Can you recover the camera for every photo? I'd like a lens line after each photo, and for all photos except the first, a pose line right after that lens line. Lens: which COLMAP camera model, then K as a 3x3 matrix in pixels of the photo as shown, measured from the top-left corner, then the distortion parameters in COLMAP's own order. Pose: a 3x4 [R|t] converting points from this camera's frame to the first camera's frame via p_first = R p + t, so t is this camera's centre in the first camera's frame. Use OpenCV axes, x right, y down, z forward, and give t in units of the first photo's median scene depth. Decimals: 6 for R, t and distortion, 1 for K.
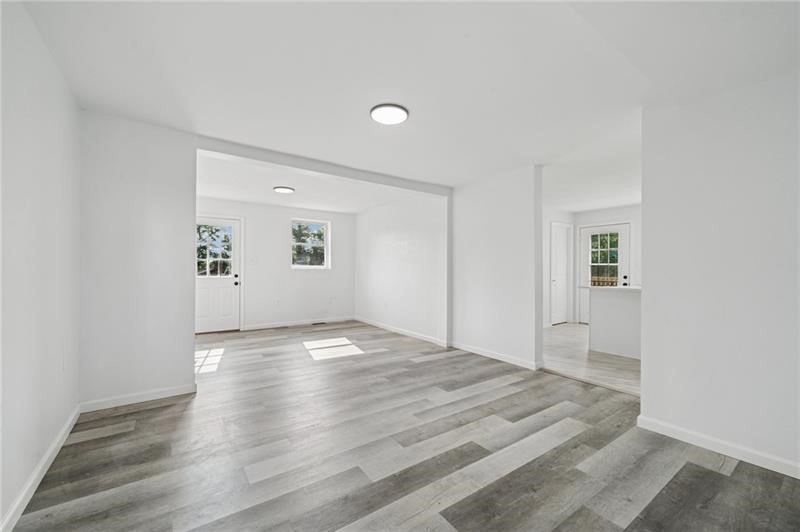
lens RADIAL K [[332.7, 0, 398.8], [0, 332.7, 268.4], [0, 0, 1]] dist [-0.004739, -0.000205]
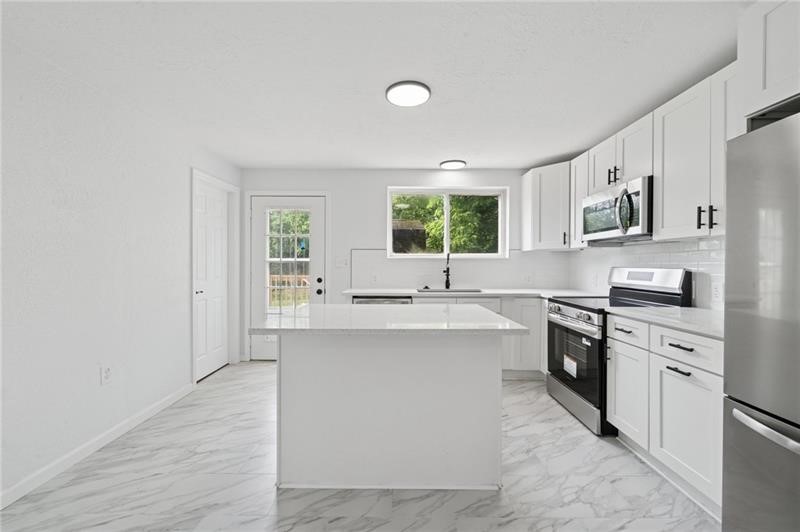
lens RADIAL K [[319.2, 0, 391.6], [0, 319.2, 264.6], [0, 0, 1]] dist [-0.002511, -0.000760]
pose [[0.606148, -0.002446, 0.795348, 0.264559], [0.001892, 0.999997, 0.001634, -0.004074], [-0.795350, 0.000514, 0.606150, 0.491286]]
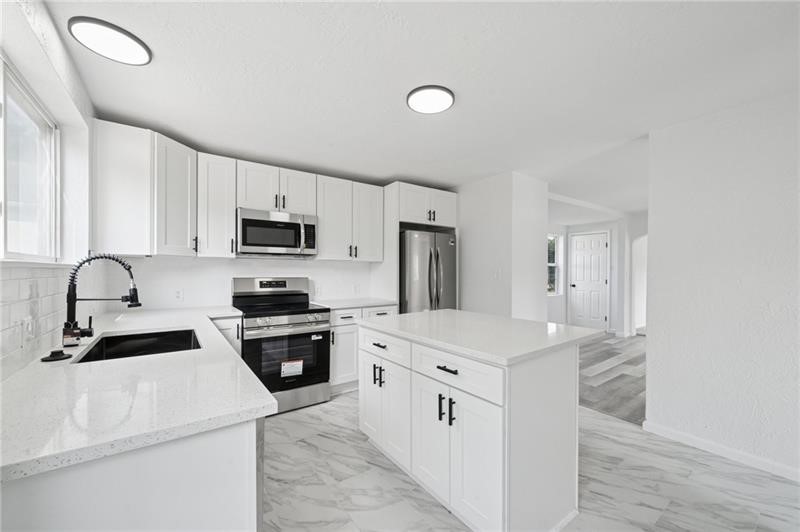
lens RADIAL K [[319.2, 0, 399.2], [0, 319.2, 271.4], [0, 0, 1]] dist [-0.002511, -0.000760]
pose [[-0.999954, -0.006633, -0.006911, 0.558910], [-0.006669, 0.999964, 0.005152, -0.012703], [0.006877, 0.005198, -0.999963, 0.971602]]
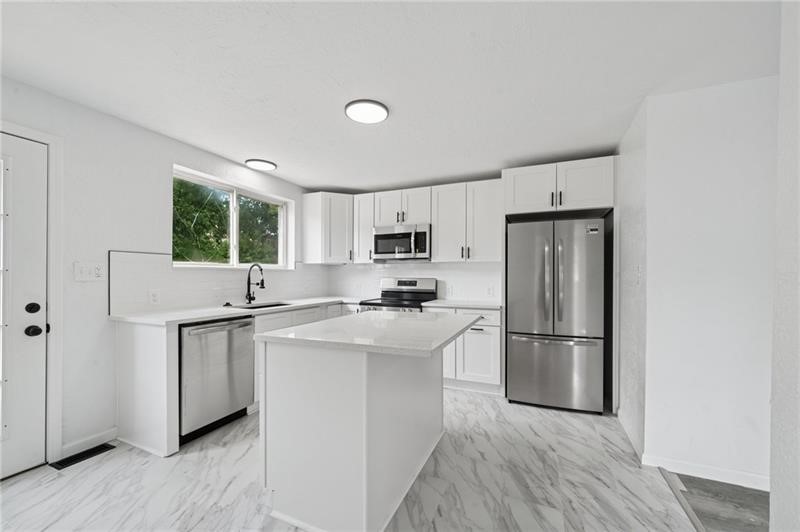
lens RADIAL K [[319.2, 0, 394.0], [0, 319.2, 276.4], [0, 0, 1]] dist [-0.002511, -0.000760]
pose [[-0.507109, -0.006762, 0.861855, 0.237643], [-0.003293, 0.999977, 0.005908, -0.005889], [-0.861876, 0.000158, -0.507120, 0.813568]]
